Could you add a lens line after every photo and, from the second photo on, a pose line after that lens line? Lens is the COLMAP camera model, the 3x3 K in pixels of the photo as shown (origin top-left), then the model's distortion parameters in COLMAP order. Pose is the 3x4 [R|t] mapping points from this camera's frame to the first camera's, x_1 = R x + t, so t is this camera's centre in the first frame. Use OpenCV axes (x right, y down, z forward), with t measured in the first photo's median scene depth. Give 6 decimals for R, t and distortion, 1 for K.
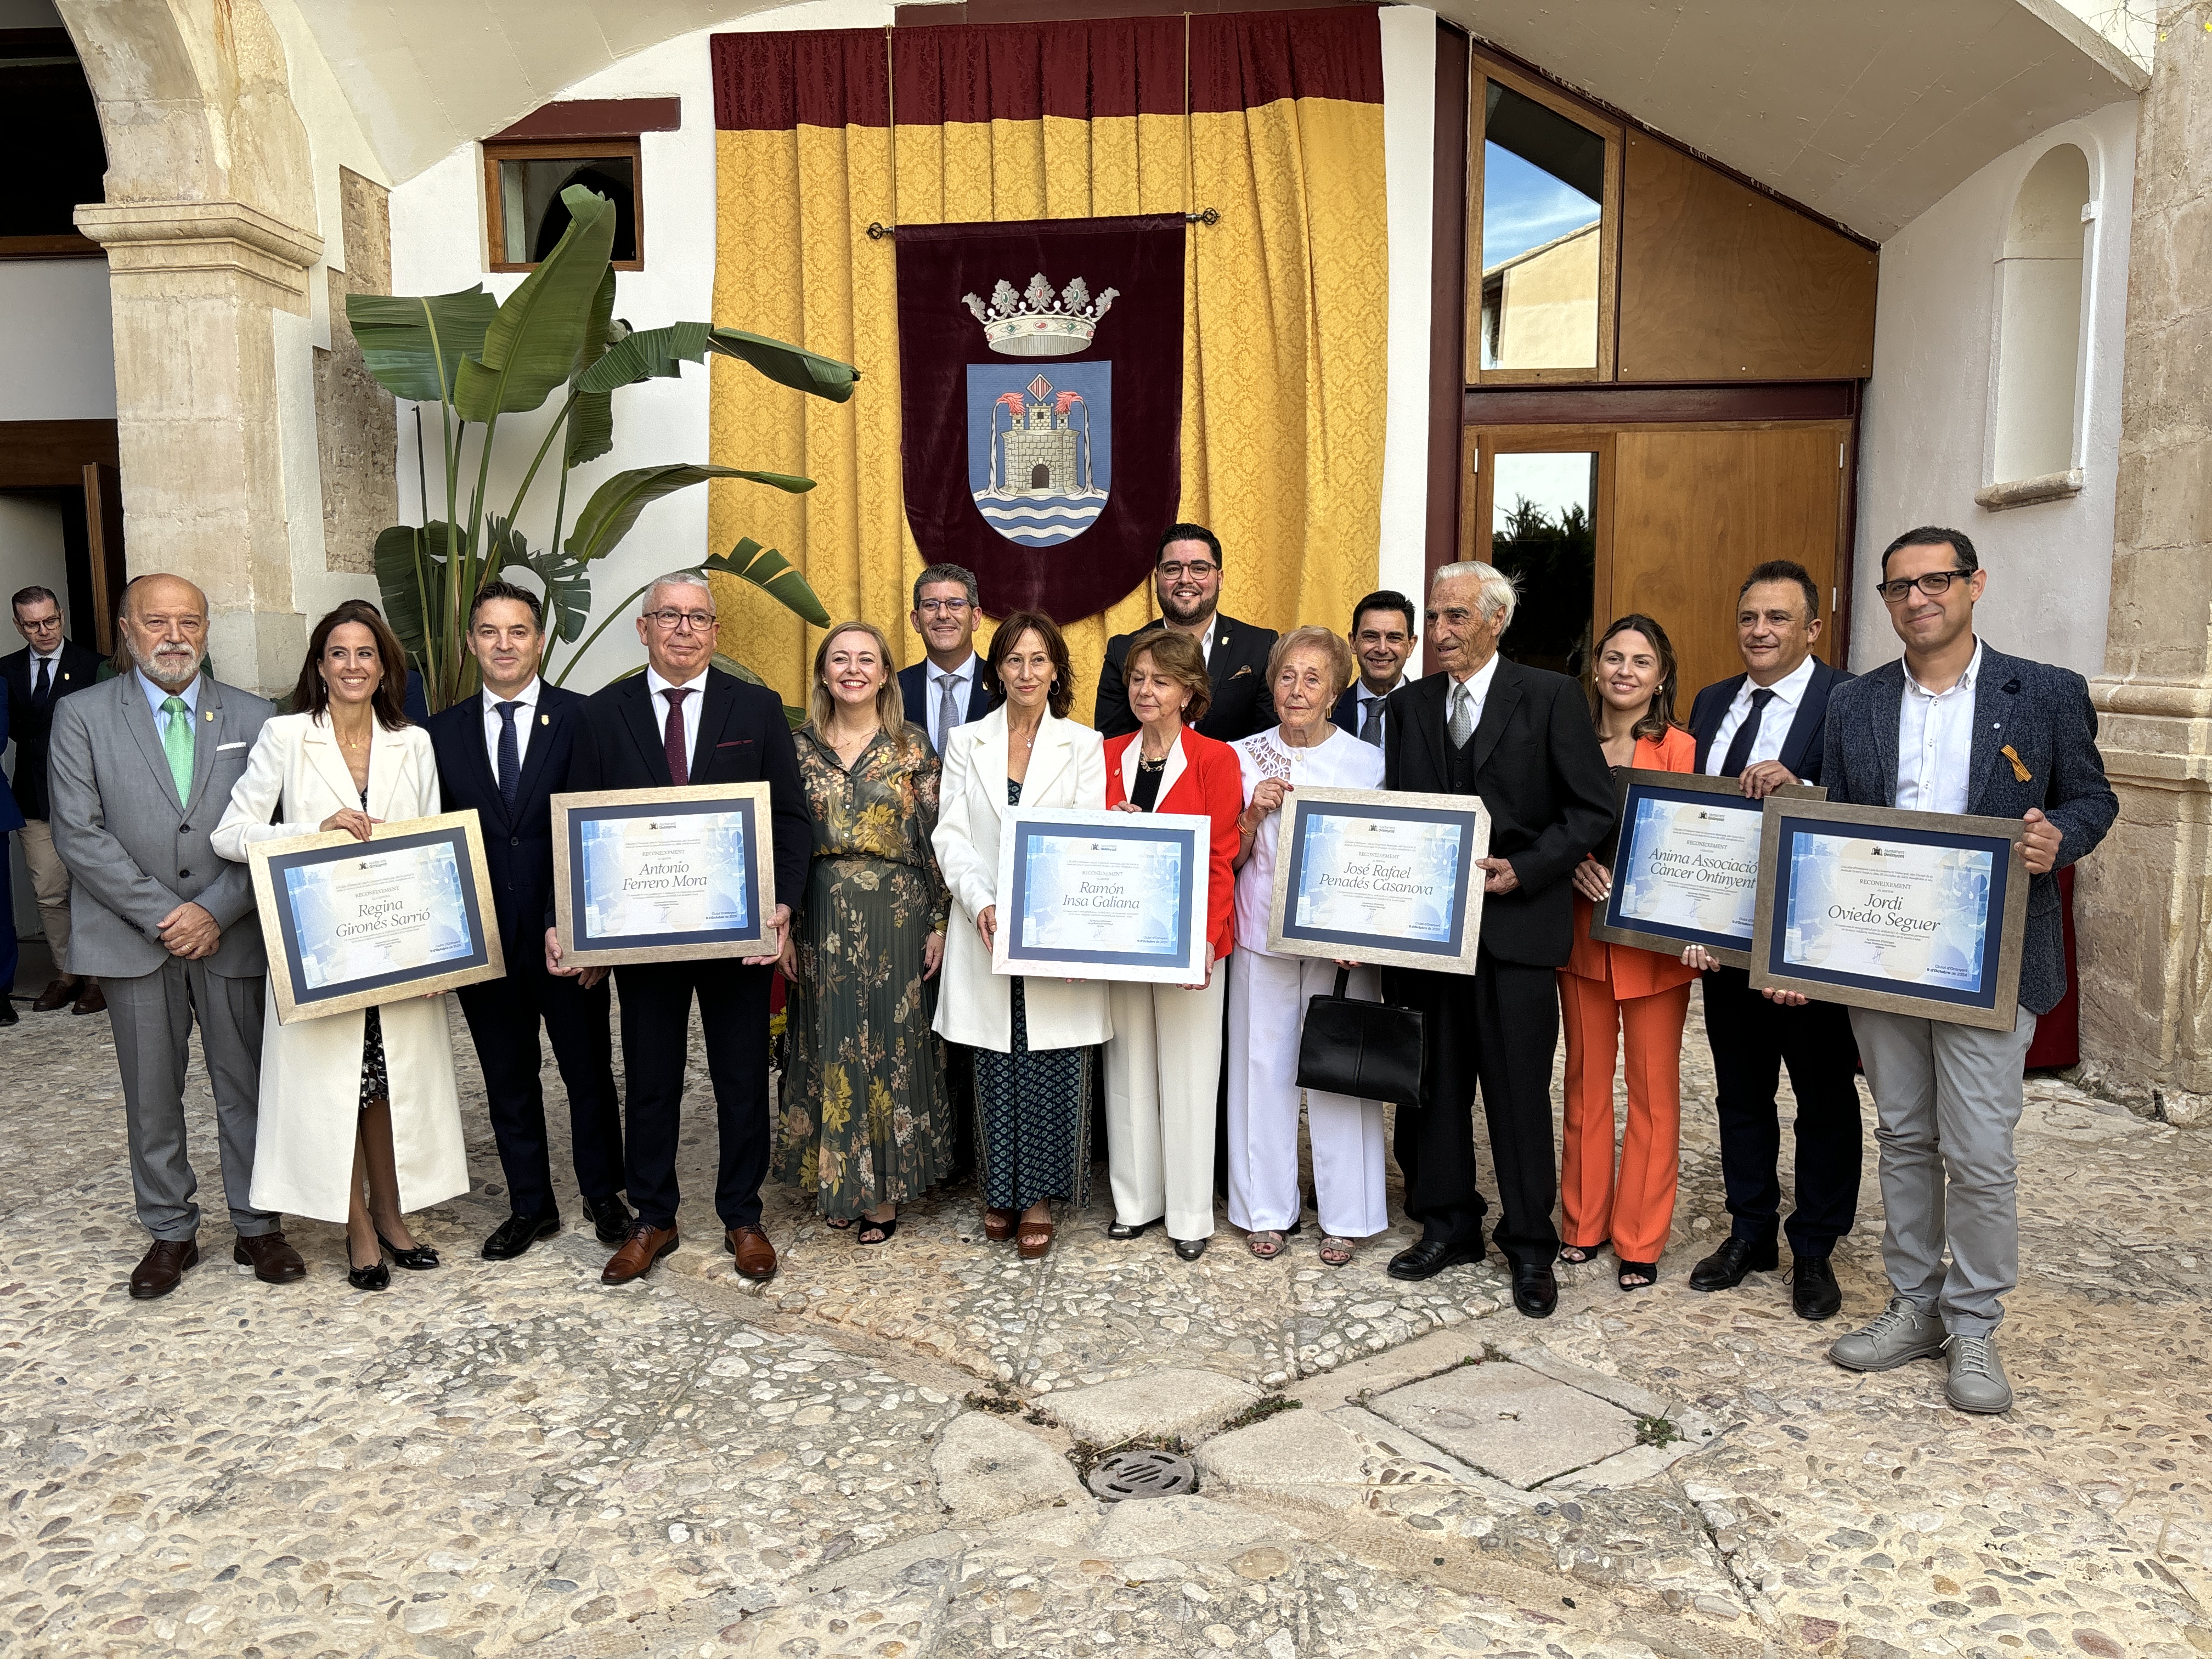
lens RADIAL K [[1689.7, 0, 1122.8], [0, 1689.7, 834.0], [0, 0, 1]] dist [-0.001181, -0.024252]
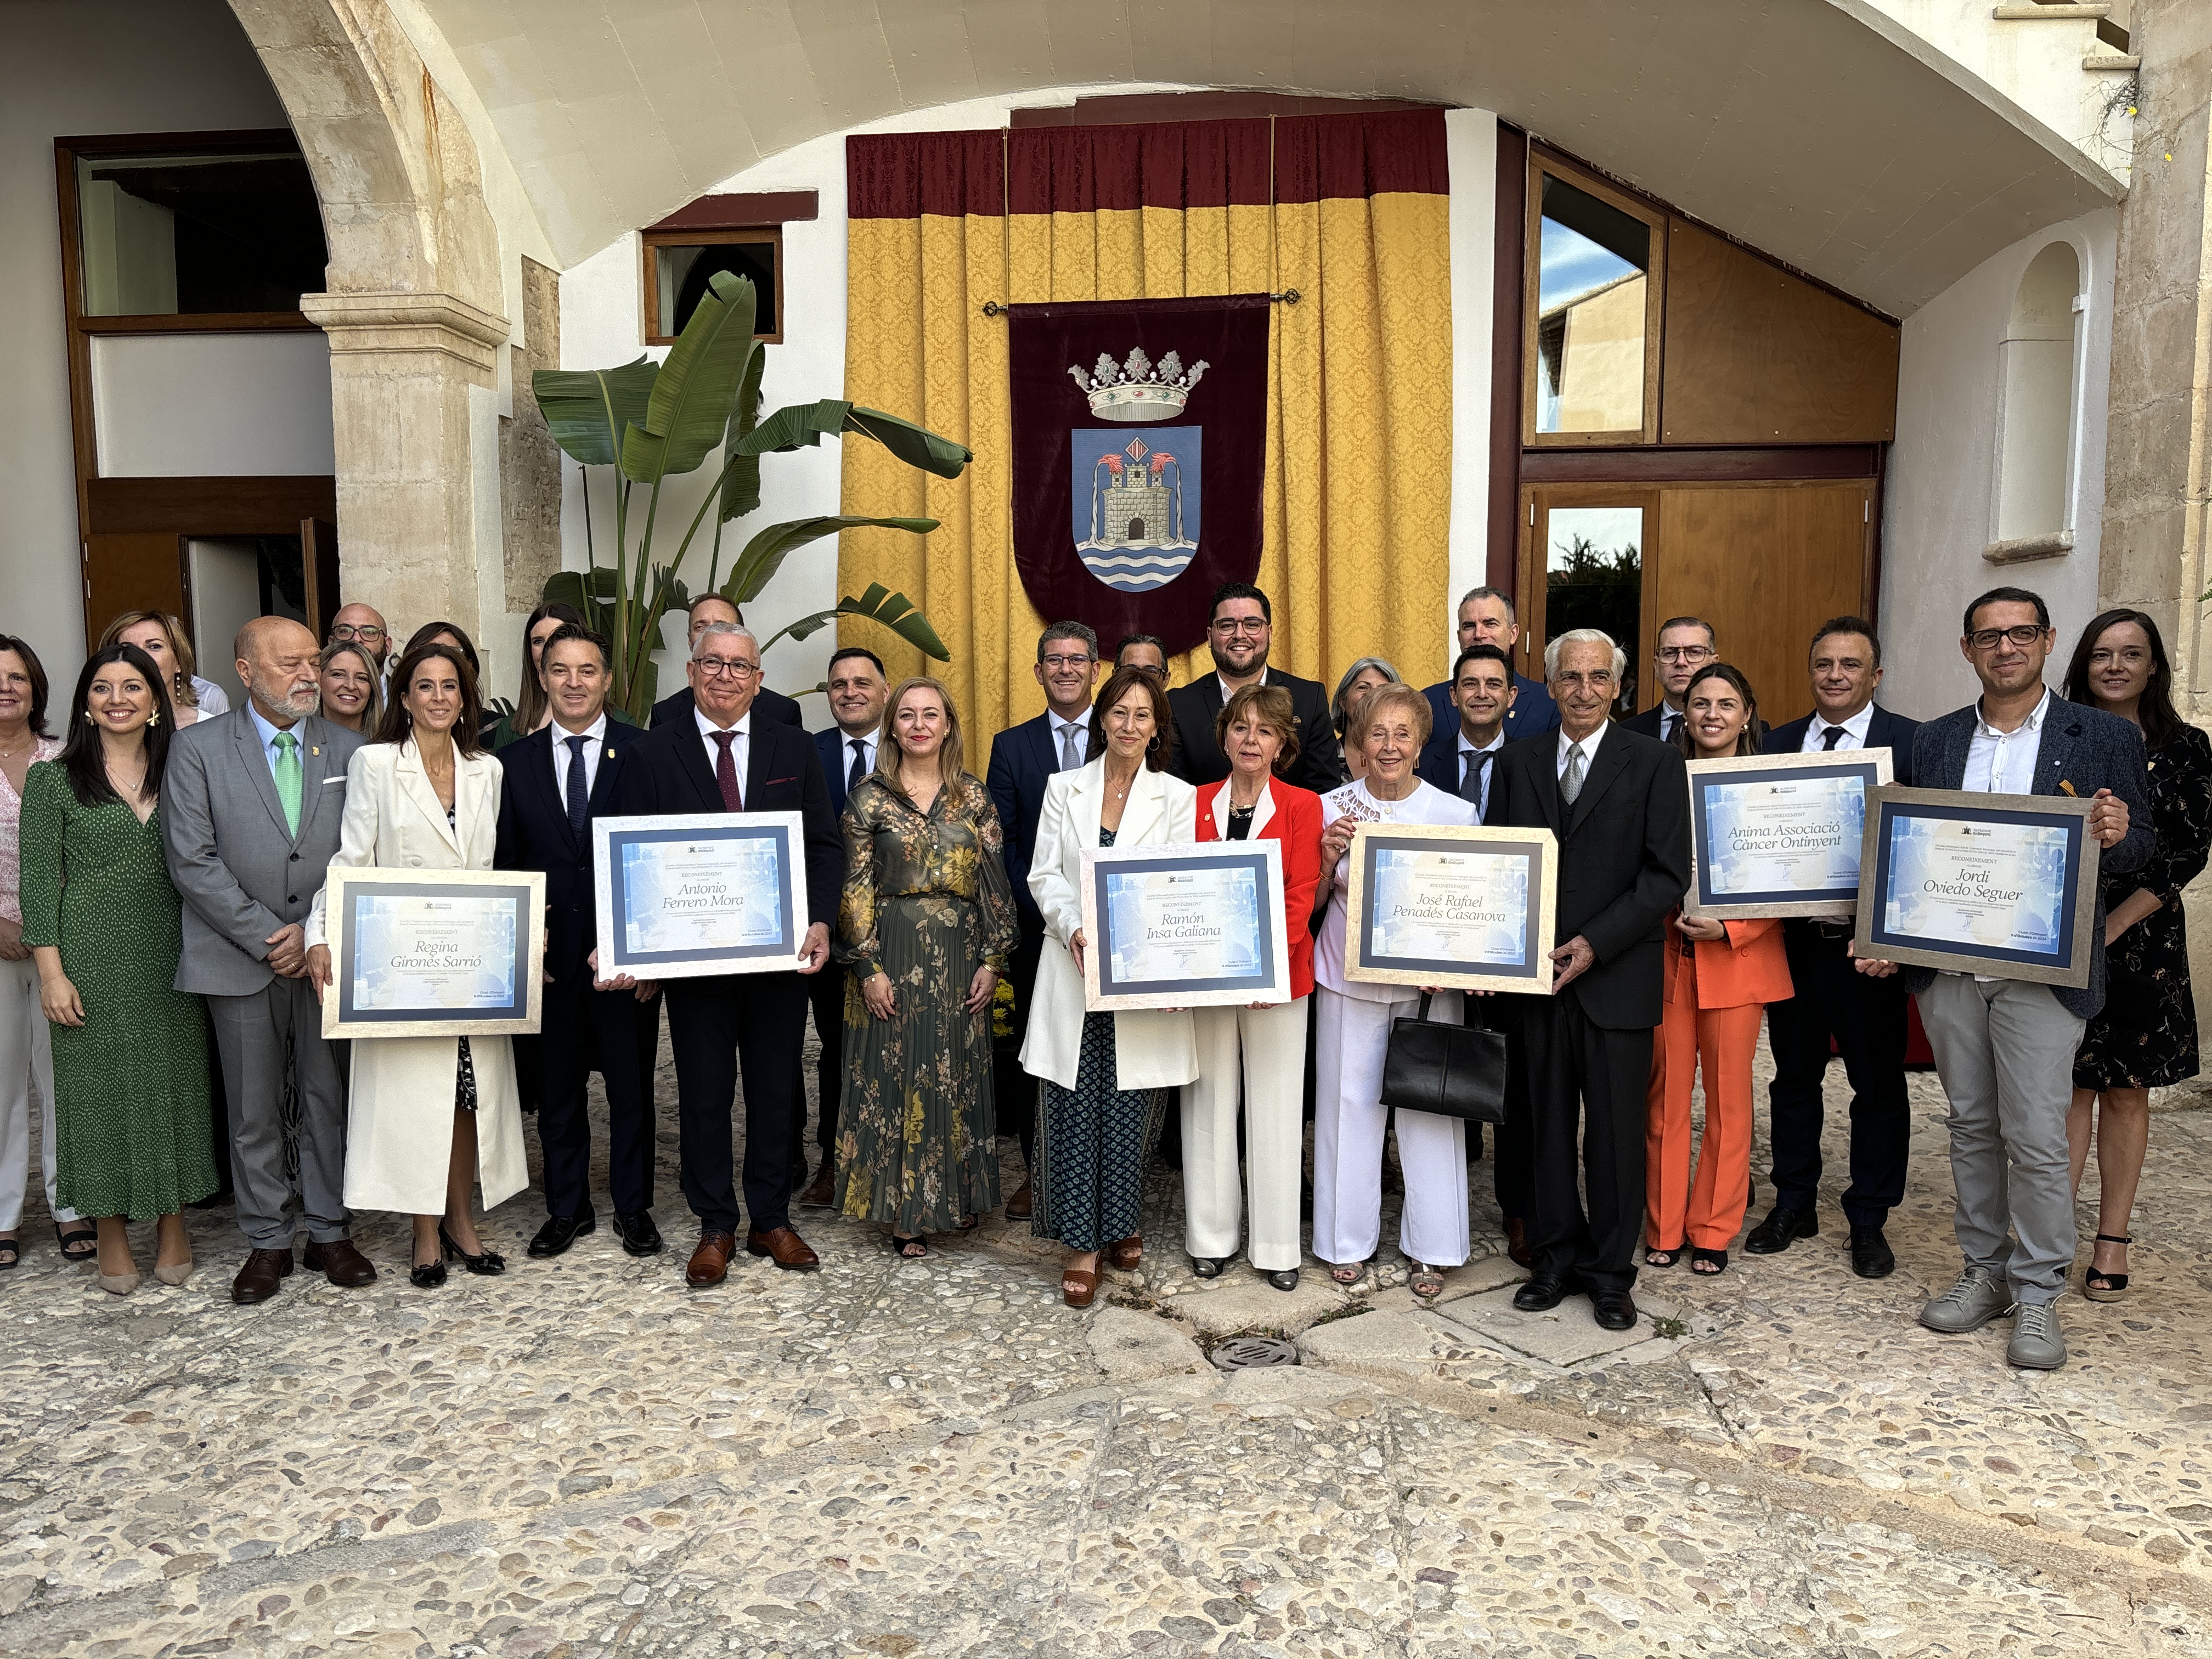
lens RADIAL K [[1689.7, 0, 1117.0], [0, 1689.7, 837.6], [0, 0, 1]] dist [-0.001181, -0.024252]
pose [[0.999322, 0.007327, -0.036082, -0.020845], [-0.007773, 0.999895, -0.012245, 0.005651], [0.035989, 0.012517, 0.999274, -0.113310]]
